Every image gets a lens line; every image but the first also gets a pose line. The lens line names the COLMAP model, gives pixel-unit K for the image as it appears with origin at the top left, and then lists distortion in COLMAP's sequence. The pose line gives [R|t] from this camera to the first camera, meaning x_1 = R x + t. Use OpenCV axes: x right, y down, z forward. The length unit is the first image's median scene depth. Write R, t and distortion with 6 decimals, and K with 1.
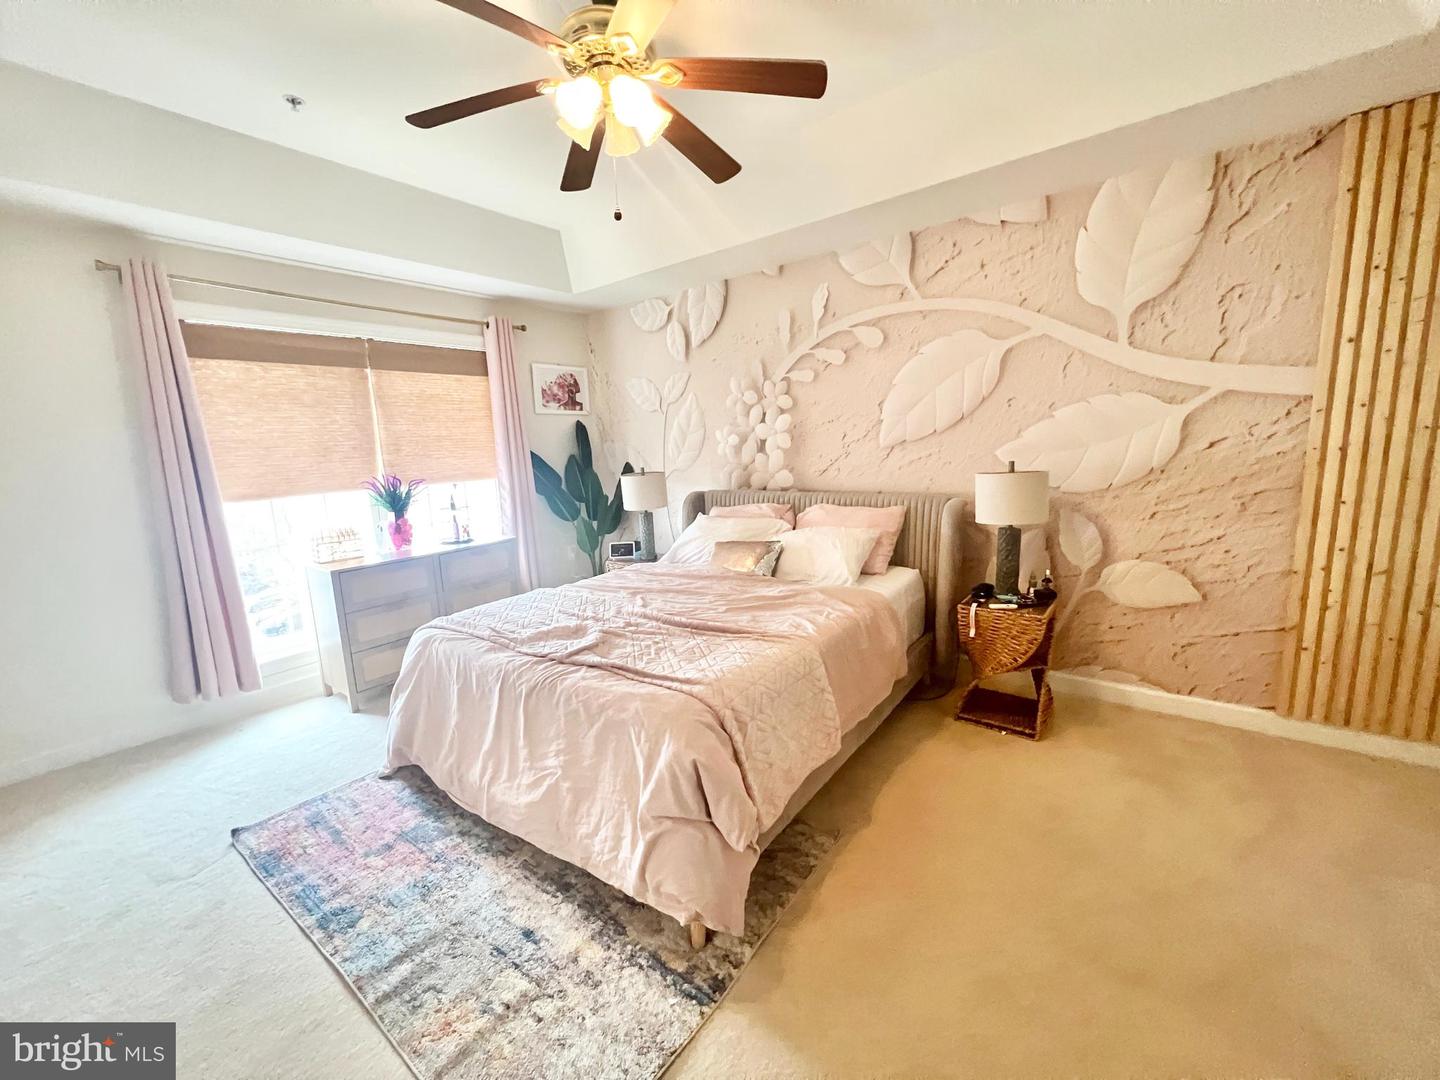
lens RADIAL K [[572.8, 0, 715.6], [0, 572.8, 535.8], [0, 0, 1]] dist [-0.001254, 0.000043]
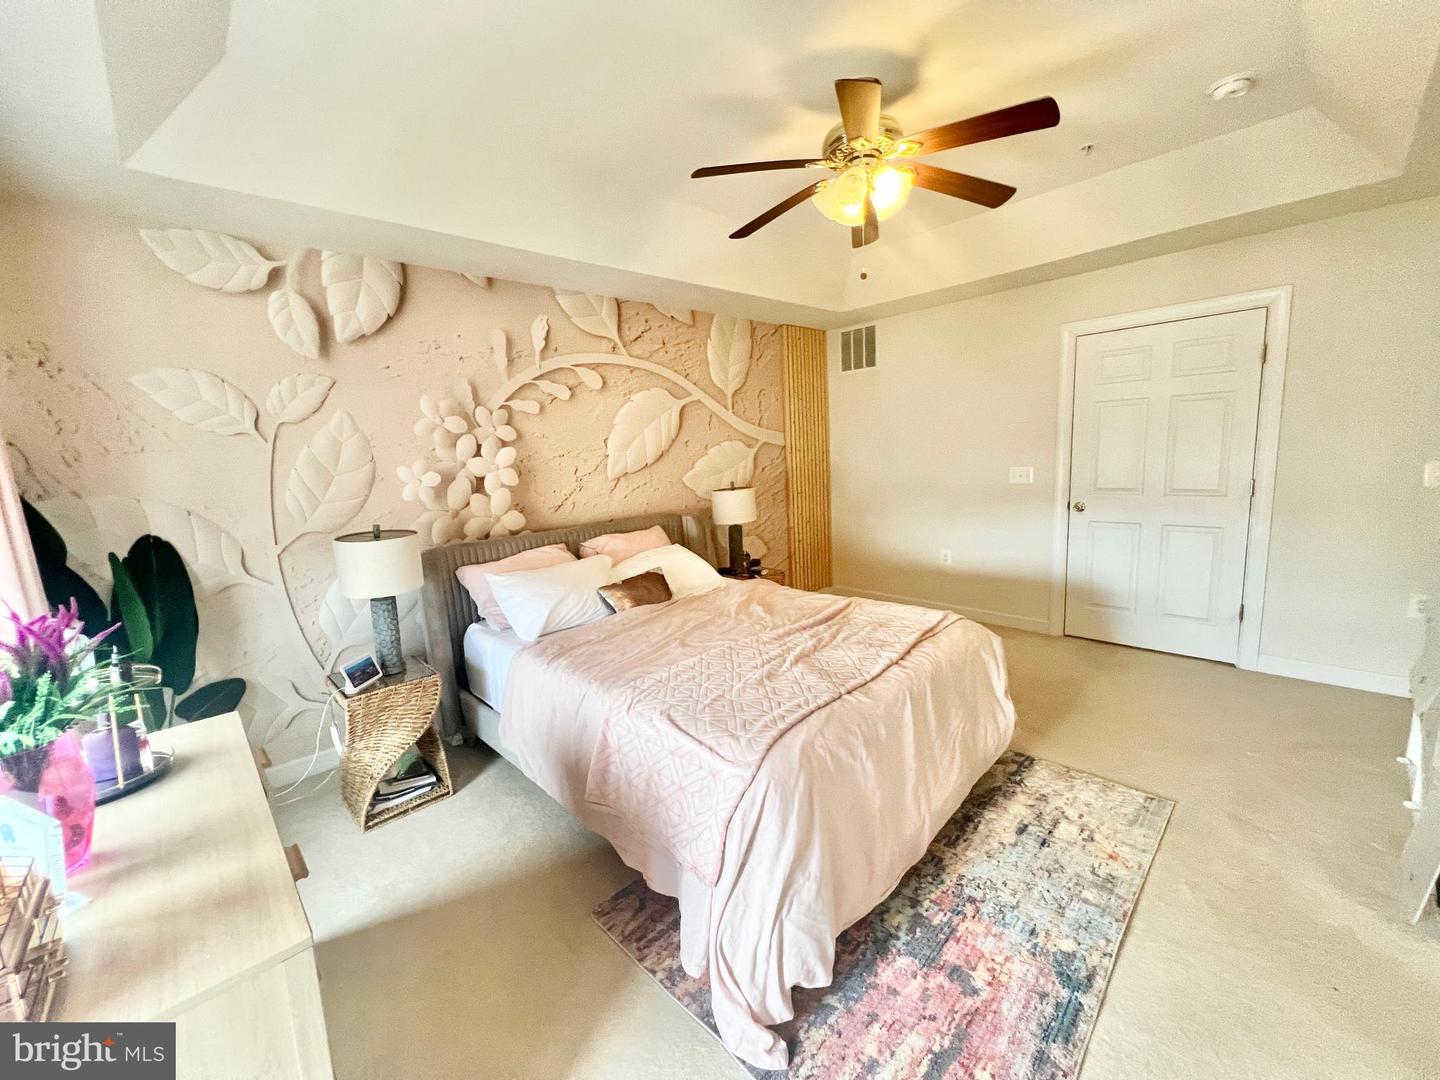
lens RADIAL K [[572.8, 0, 715.6], [0, 572.8, 535.8], [0, 0, 1]] dist [-0.001254, 0.000043]
pose [[0.154235, -0.115503, 0.981260, -0.769458], [0.203654, 0.975534, 0.082818, -0.096951], [-0.966818, 0.187063, 0.173984, 0.622638]]
